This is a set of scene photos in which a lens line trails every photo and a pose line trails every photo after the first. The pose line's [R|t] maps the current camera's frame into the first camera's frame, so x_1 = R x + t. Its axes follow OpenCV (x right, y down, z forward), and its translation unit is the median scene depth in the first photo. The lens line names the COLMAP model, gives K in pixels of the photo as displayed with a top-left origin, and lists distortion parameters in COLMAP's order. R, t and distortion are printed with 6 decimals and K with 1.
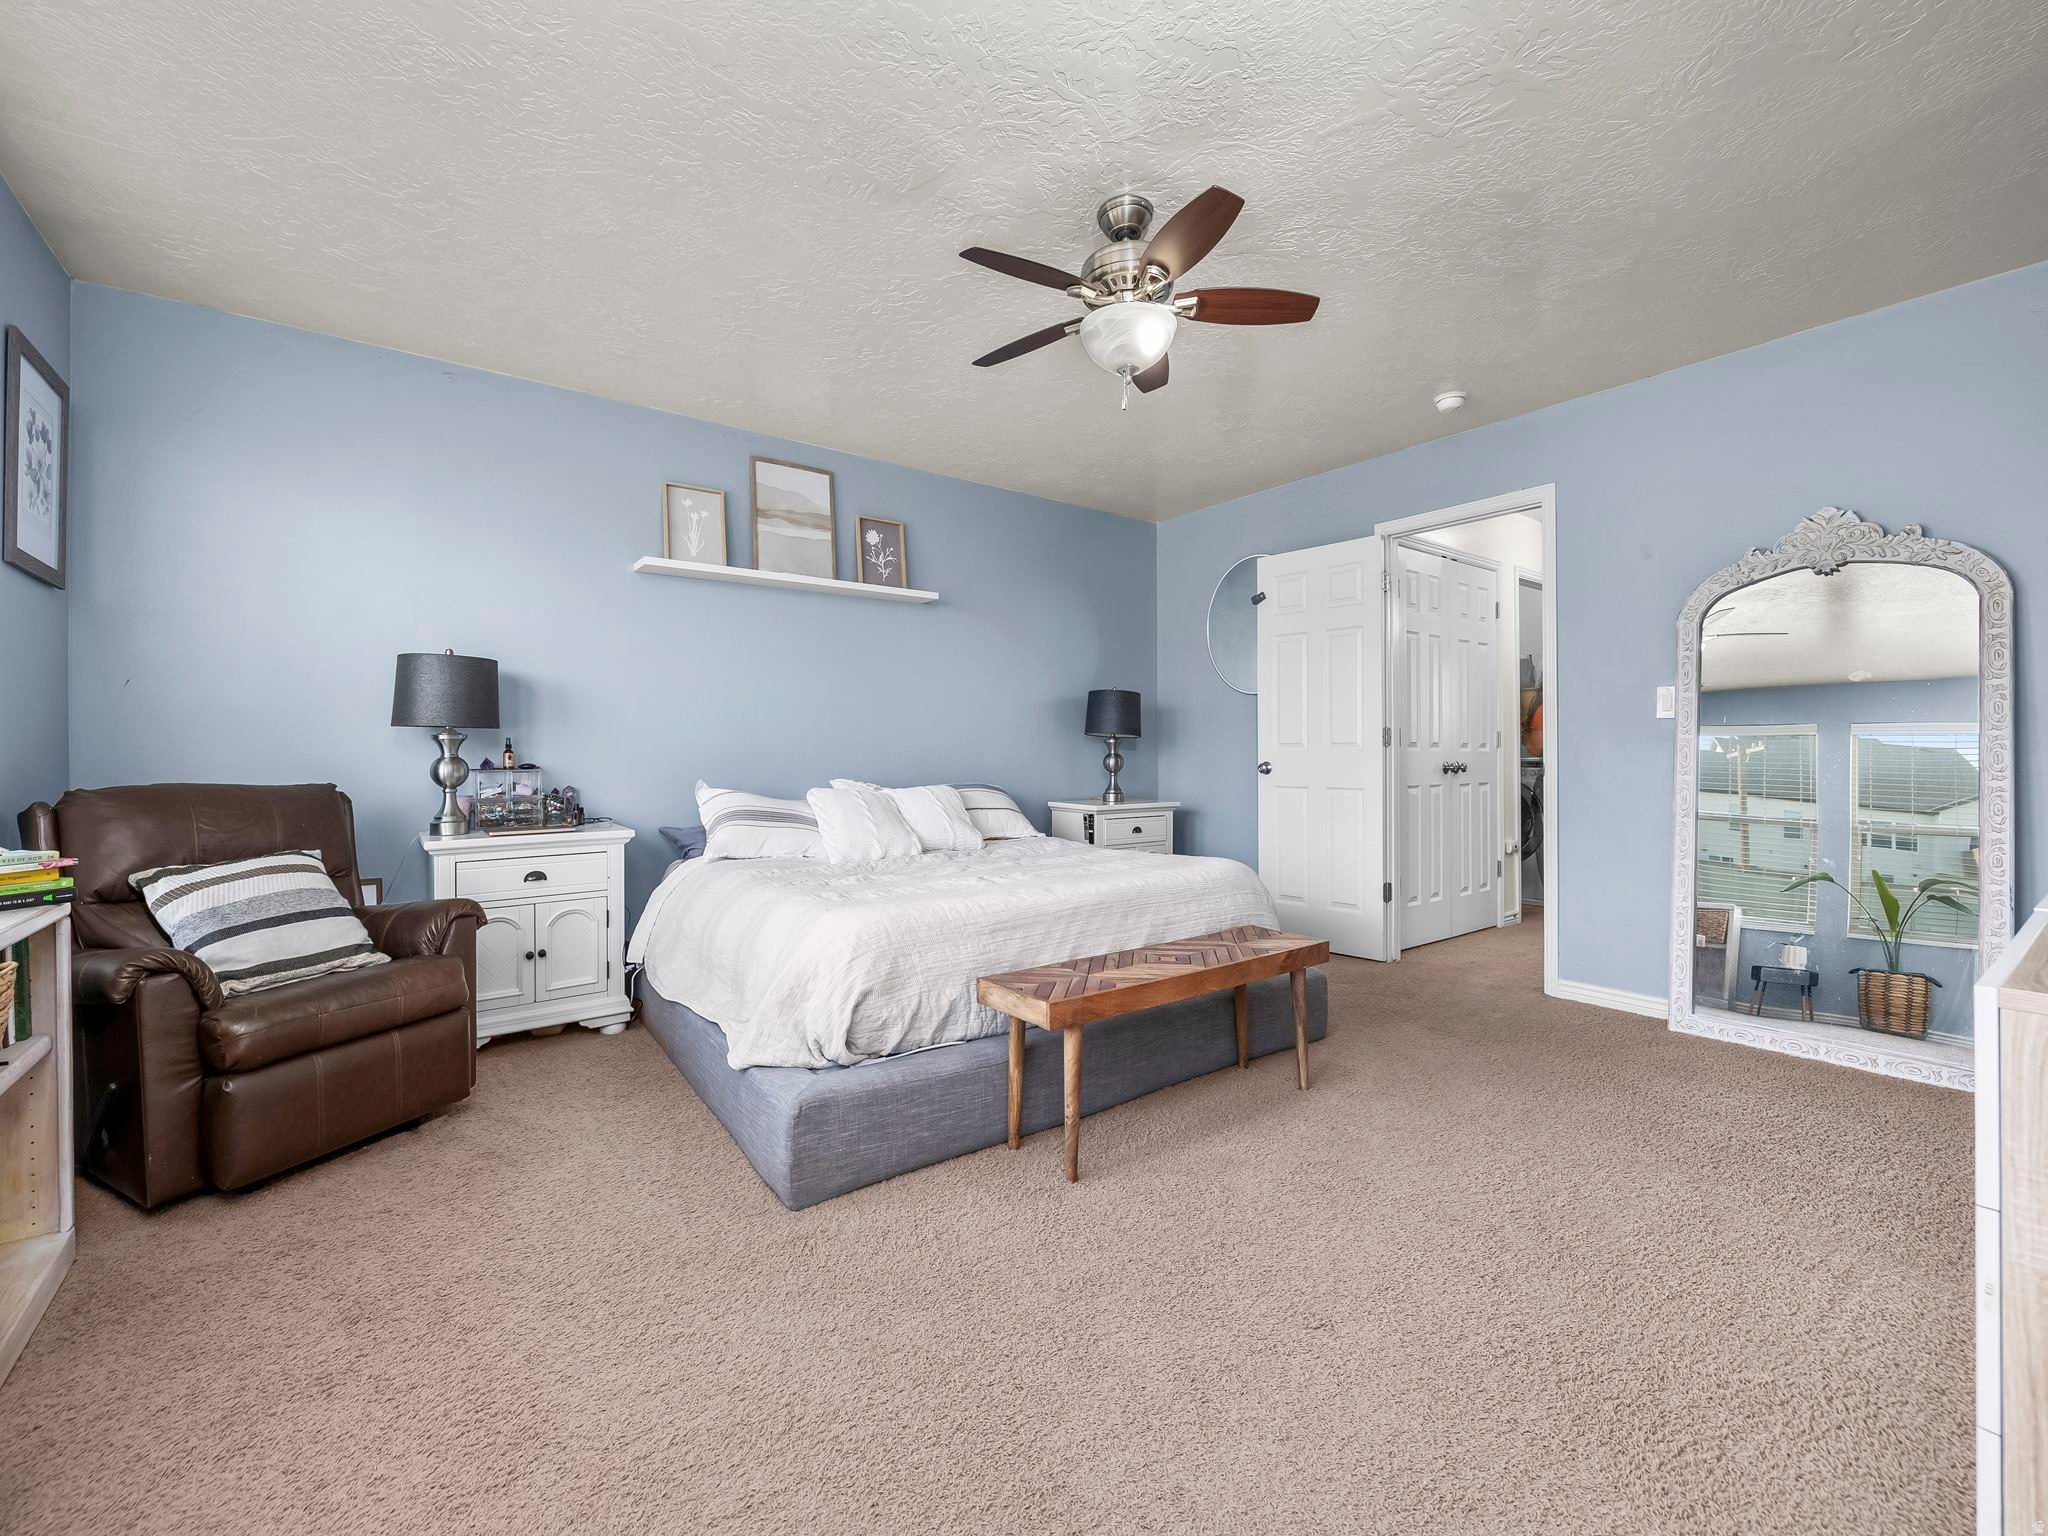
lens RADIAL K [[863.7, 0, 1023.2], [0, 863.7, 759.3], [0, 0, 1]] dist [0.000917, -0.000443]
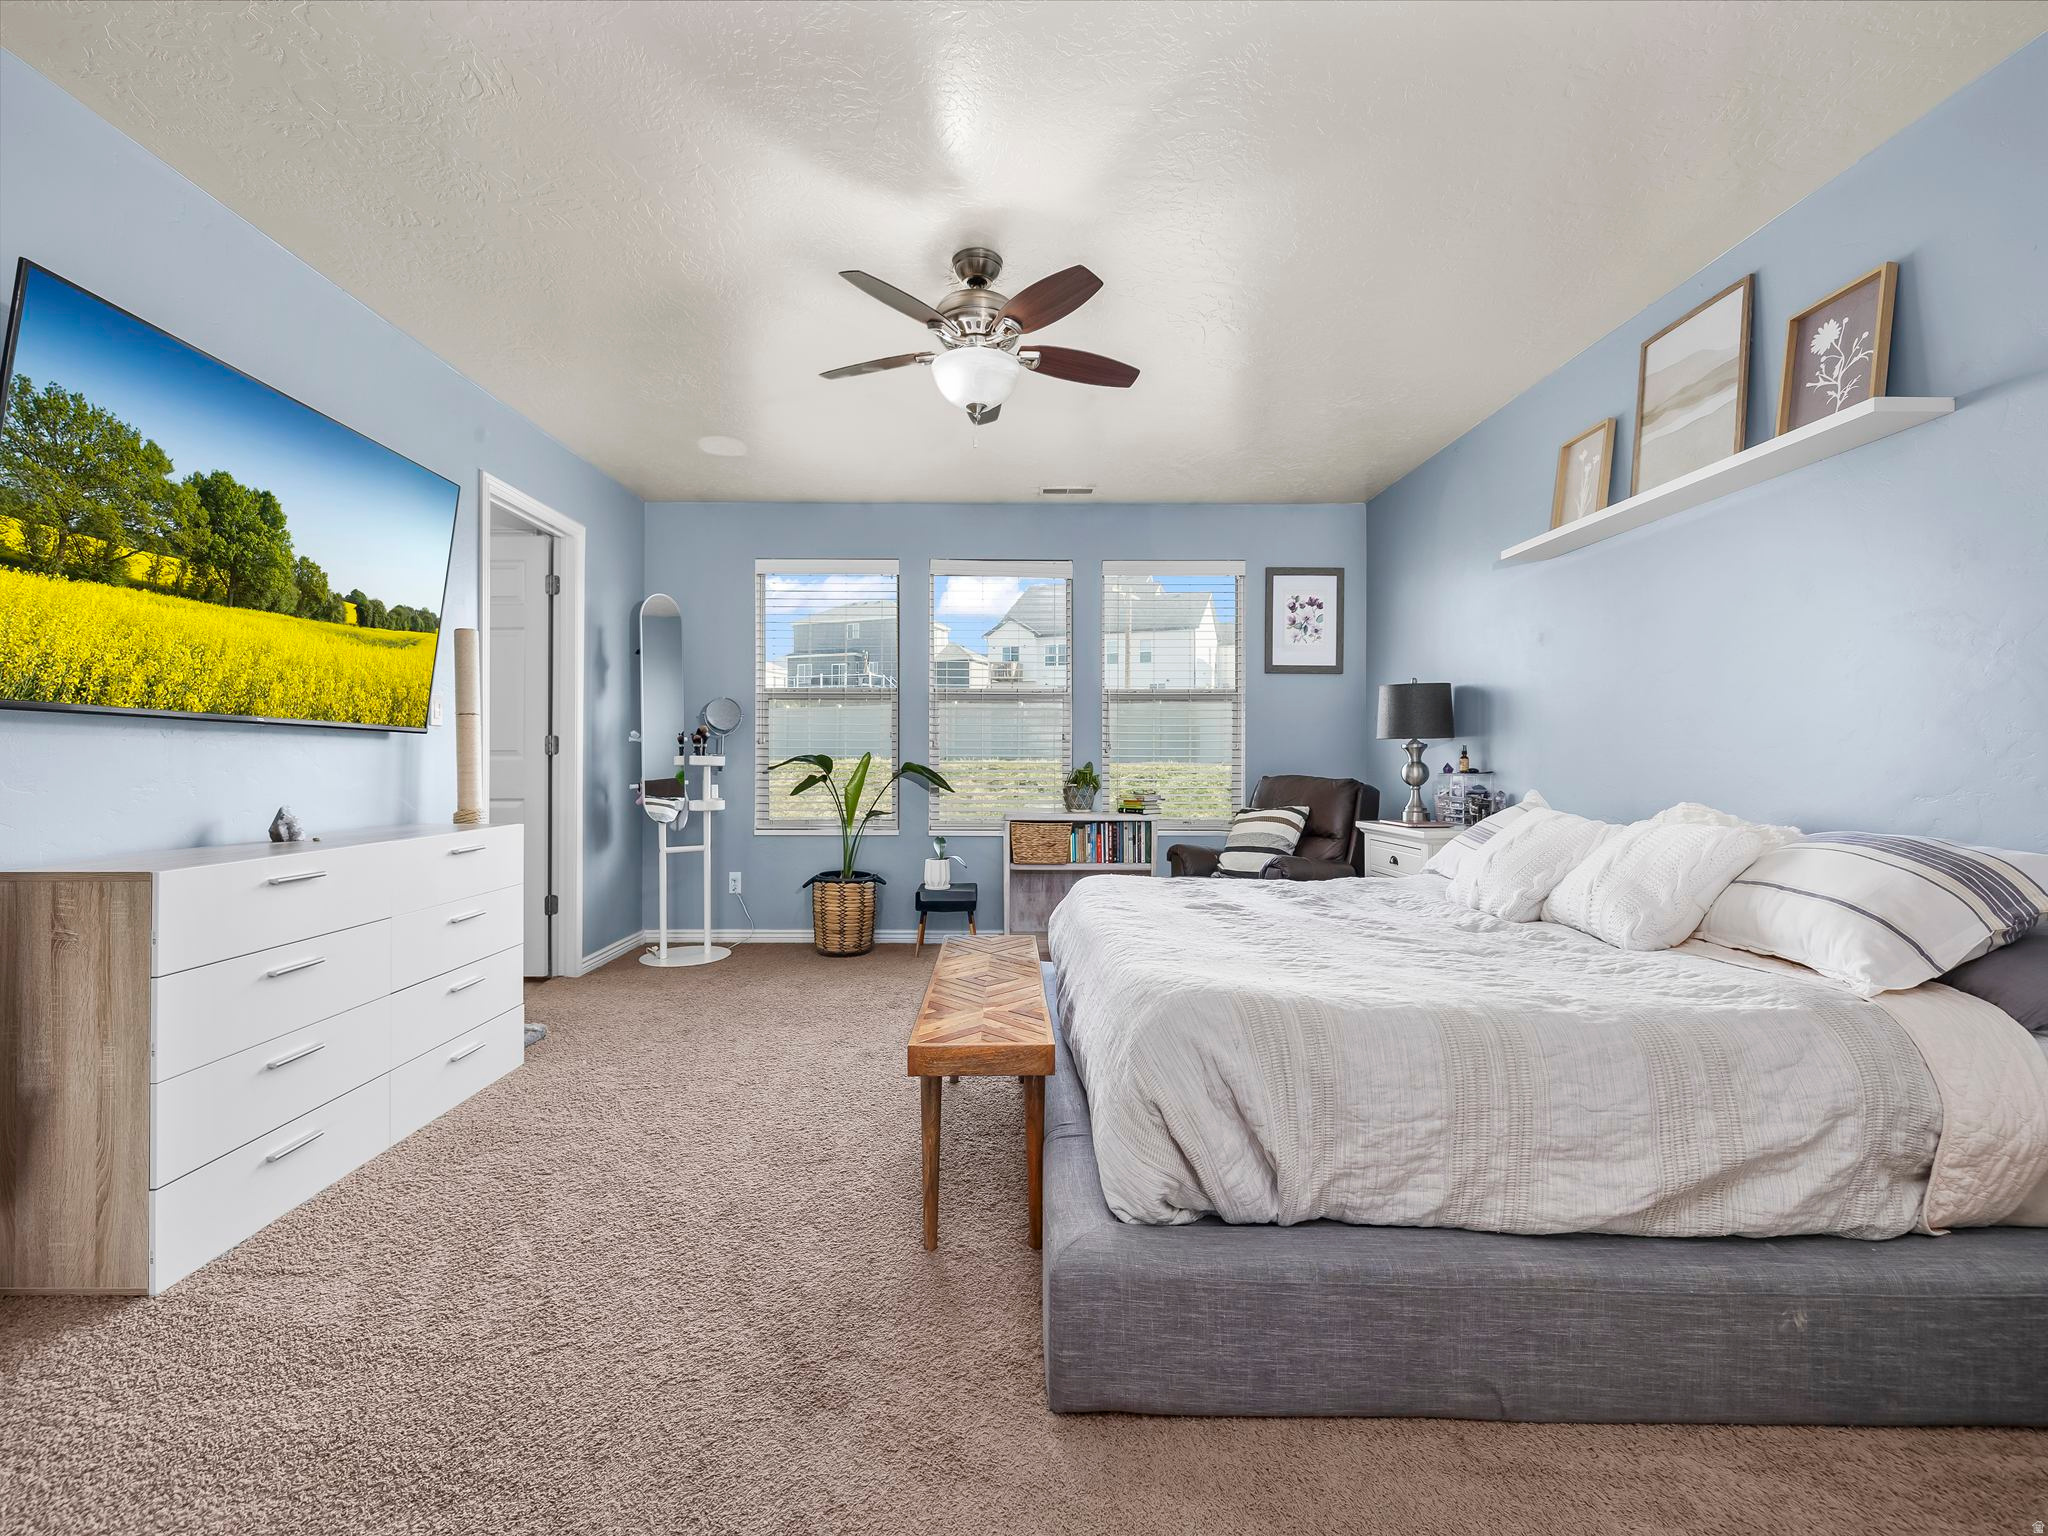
lens RADIAL K [[863.7, 0, 1018.1], [0, 863.7, 764.7], [0, 0, 1]] dist [0.000917, -0.000443]
pose [[-0.592109, 0.008513, -0.805813, 0.567414], [-0.007737, 0.999838, 0.016248, -0.011239], [0.805821, 0.015855, -0.591947, 1.008870]]
